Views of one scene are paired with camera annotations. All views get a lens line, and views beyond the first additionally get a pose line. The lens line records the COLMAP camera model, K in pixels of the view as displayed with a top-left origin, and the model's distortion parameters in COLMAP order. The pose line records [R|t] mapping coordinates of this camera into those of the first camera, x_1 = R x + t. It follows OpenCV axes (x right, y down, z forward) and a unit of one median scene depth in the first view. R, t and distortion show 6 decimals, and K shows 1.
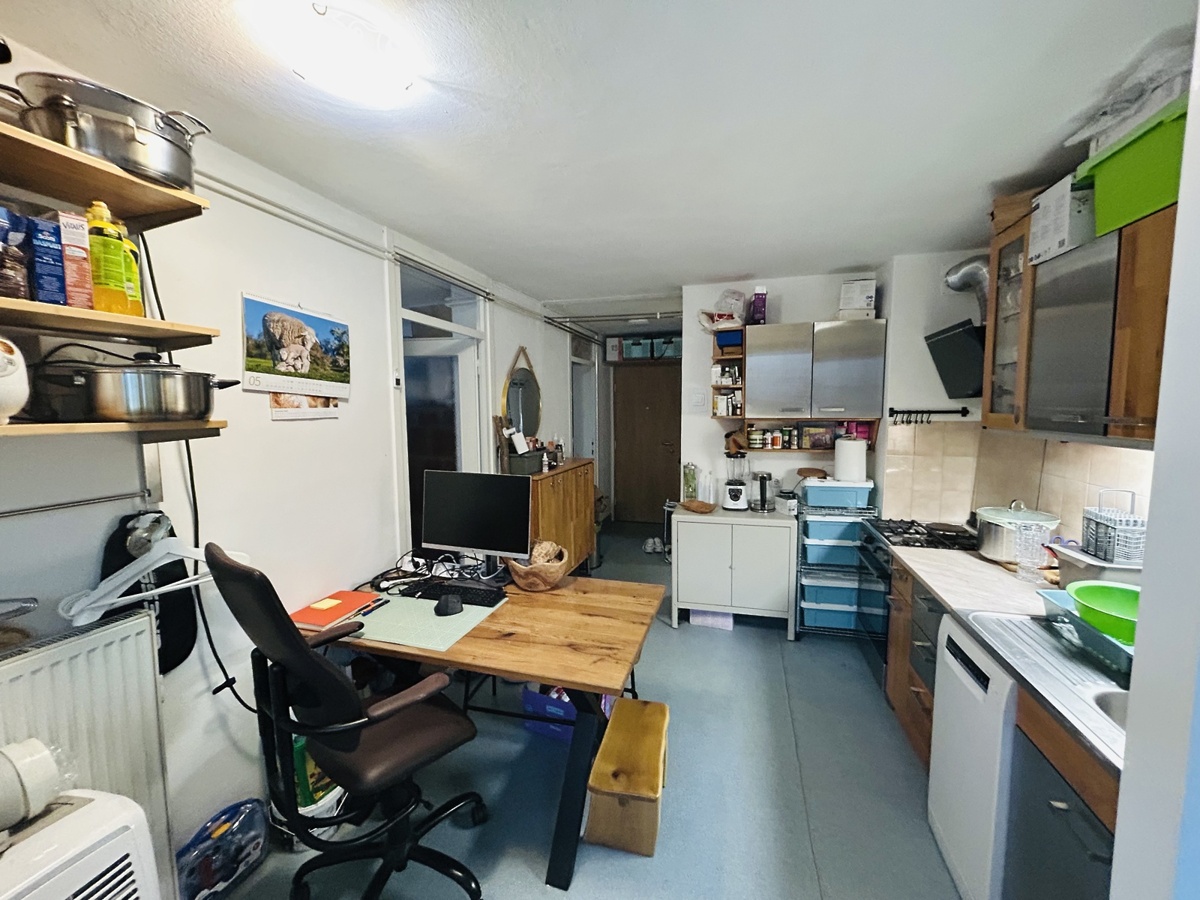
lens RADIAL K [[484.8, 0, 597.3], [0, 484.8, 449.3], [0, 0, 1]] dist [-0.002195, 0.000724]
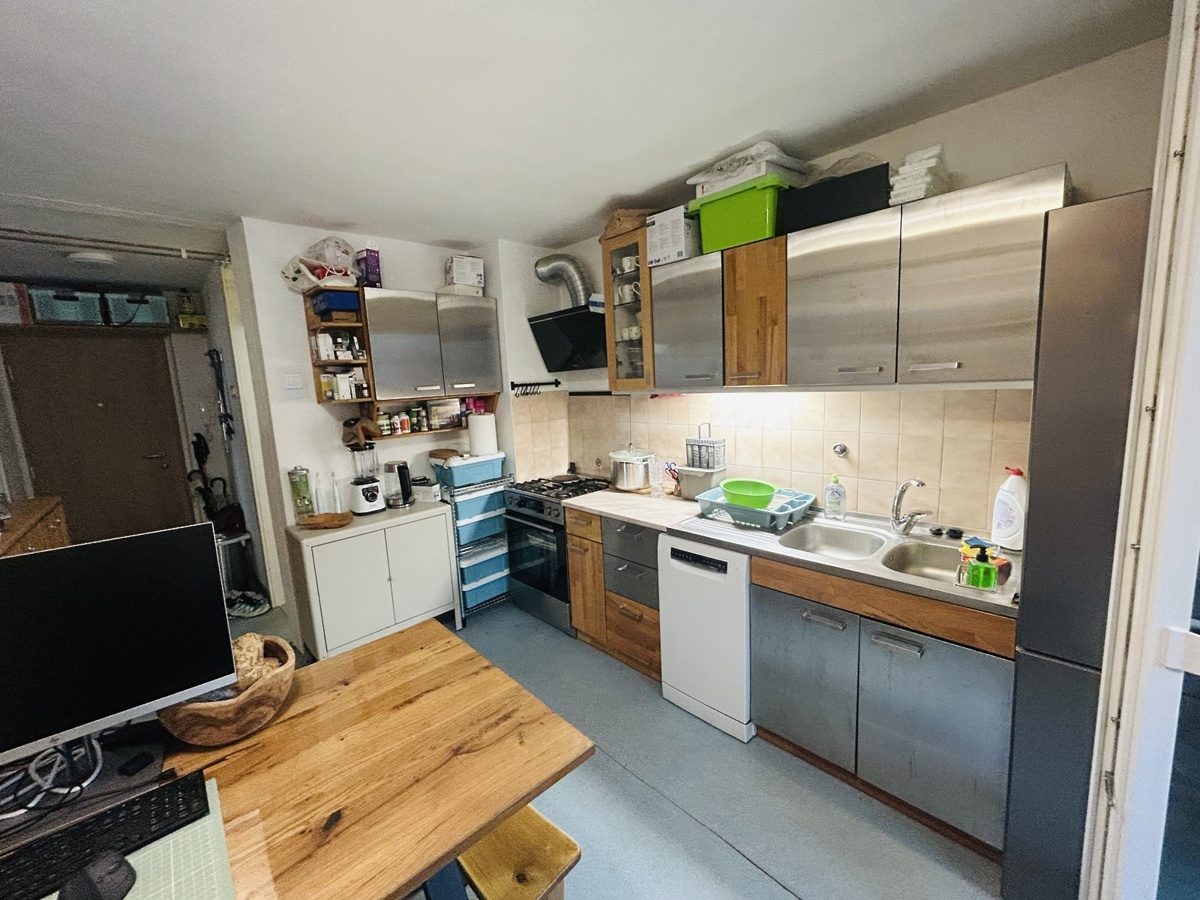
lens RADIAL K [[484.8, 0, 597.3], [0, 484.8, 449.3], [0, 0, 1]] dist [-0.002195, 0.000724]
pose [[0.499834, -0.142431, 0.854330, -0.363742], [0.125315, 0.987899, 0.091382, -0.015199], [-0.857008, 0.061384, 0.511635, 0.407416]]
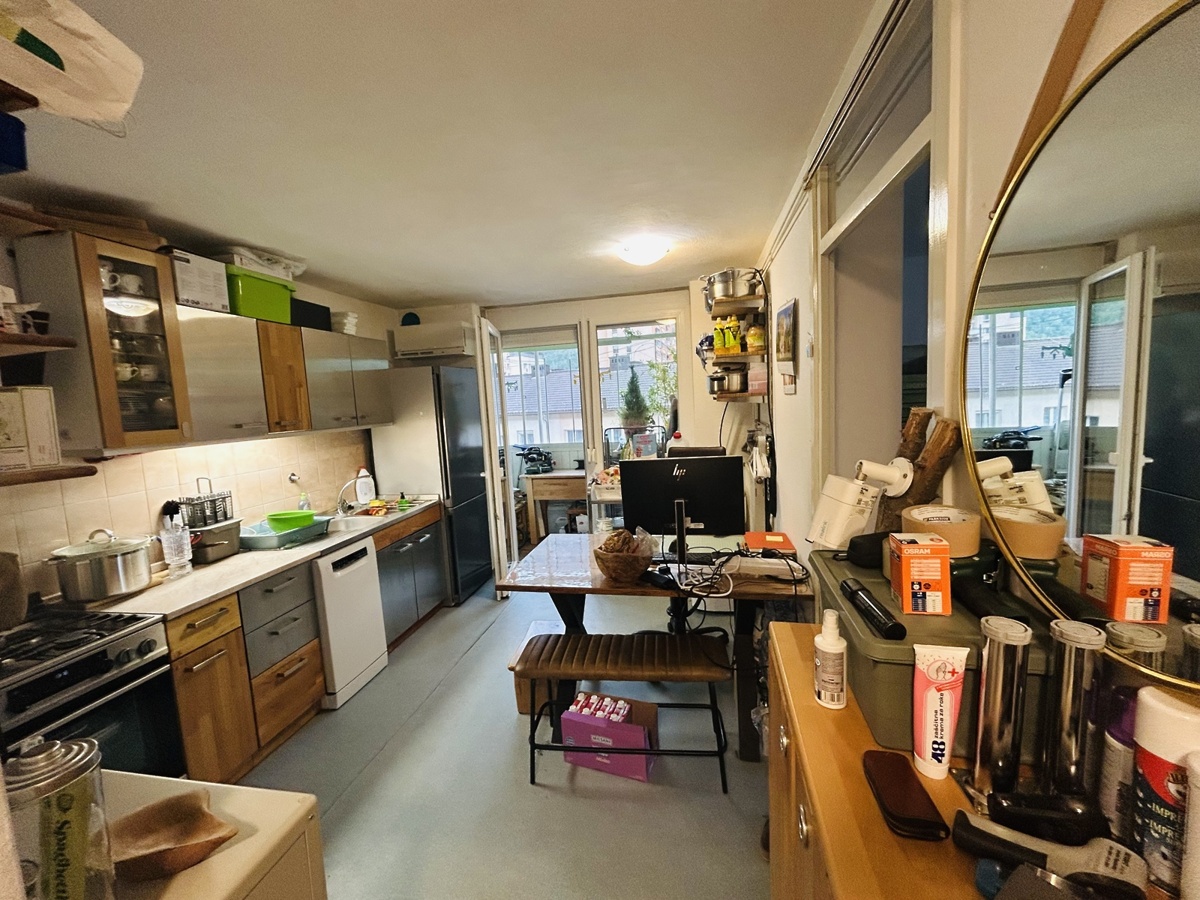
lens RADIAL K [[484.8, 0, 597.3], [0, 484.8, 449.3], [0, 0, 1]] dist [-0.002195, 0.000724]
pose [[-0.993592, 0.072505, -0.086709, 0.001762], [0.054345, 0.979103, 0.195968, -0.182292], [0.099106, 0.190000, -0.976769, 2.067512]]
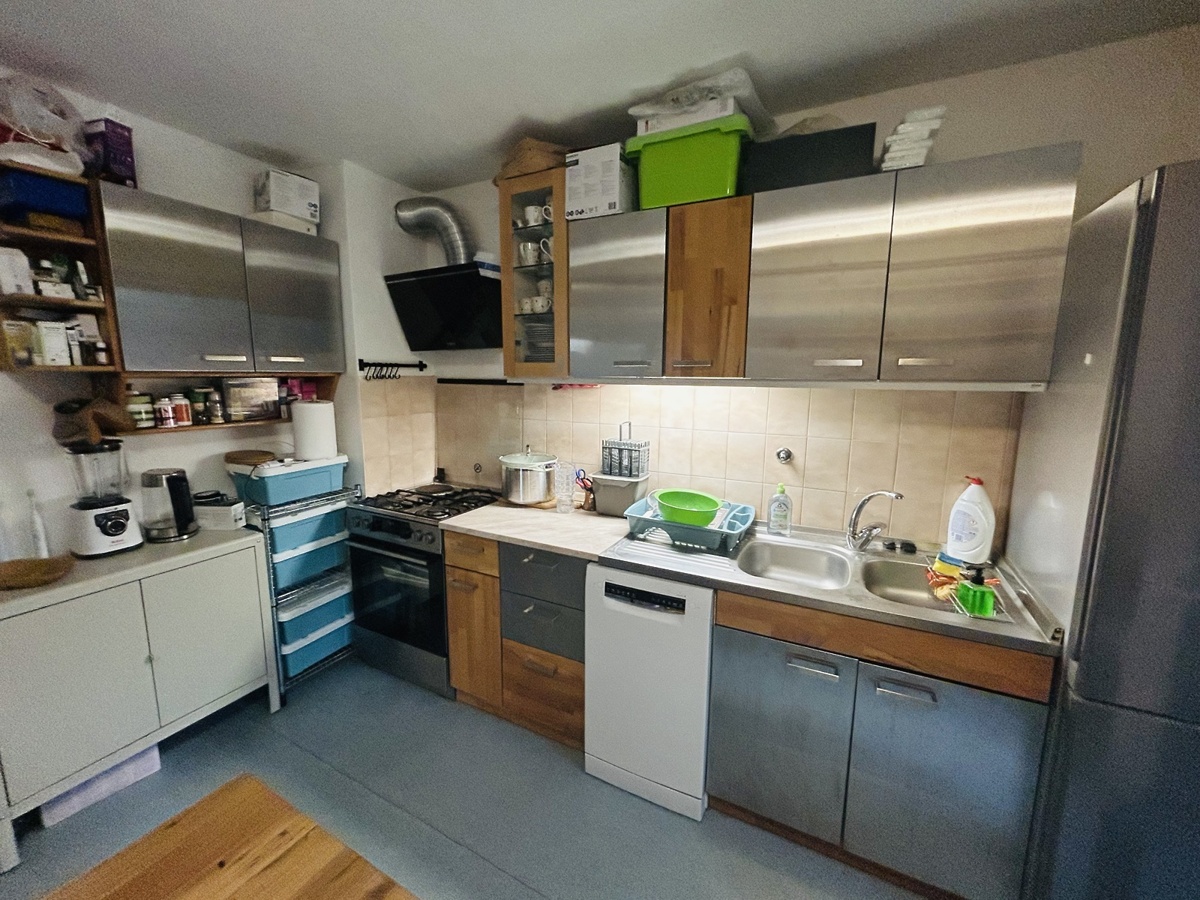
lens RADIAL K [[484.8, 0, 597.3], [0, 484.8, 449.3], [0, 0, 1]] dist [-0.002195, 0.000724]
pose [[0.193720, -0.139746, 0.971053, -0.168638], [0.081457, 0.988676, 0.126032, -0.010258], [-0.977669, 0.054684, 0.202910, 0.662242]]
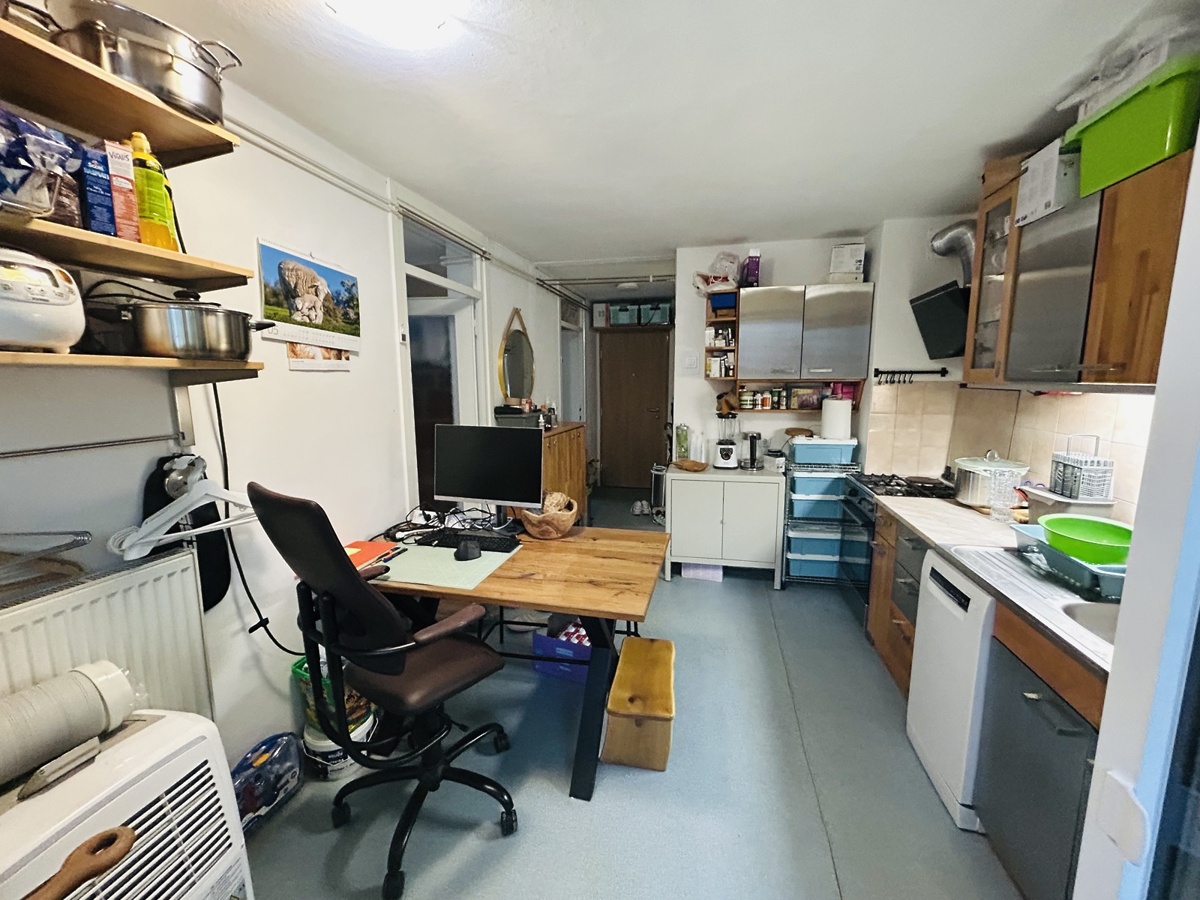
lens RADIAL K [[484.8, 0, 597.3], [0, 484.8, 449.3], [0, 0, 1]] dist [-0.002195, 0.000724]
pose [[0.998633, -0.004694, 0.052052, -0.077370], [0.001828, 0.998486, 0.054978, 0.044129], [-0.052231, -0.054808, 0.997130, -0.038763]]
